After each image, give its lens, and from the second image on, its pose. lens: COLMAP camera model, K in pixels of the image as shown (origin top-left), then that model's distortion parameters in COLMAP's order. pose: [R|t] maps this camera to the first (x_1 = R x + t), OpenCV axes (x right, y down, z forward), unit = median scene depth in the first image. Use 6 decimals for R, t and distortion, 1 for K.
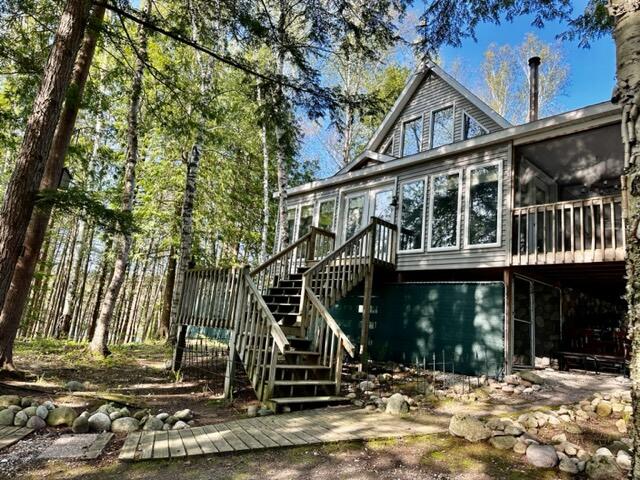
lens RADIAL K [[440.2, 0, 320.6], [0, 440.2, 239.2], [0, 0, 1]] dist [0.001881, -0.006323]
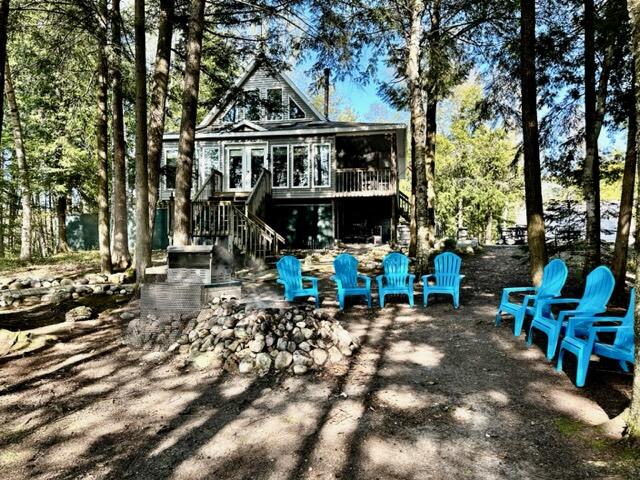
lens RADIAL K [[440.2, 0, 320.1], [0, 440.2, 242.4], [0, 0, 1]] dist [0.001881, -0.006323]
pose [[0.785240, -0.080691, 0.613911, -0.912693], [-0.059065, 0.977190, 0.203988, -0.150478], [-0.616368, -0.196440, 0.762563, -0.593046]]
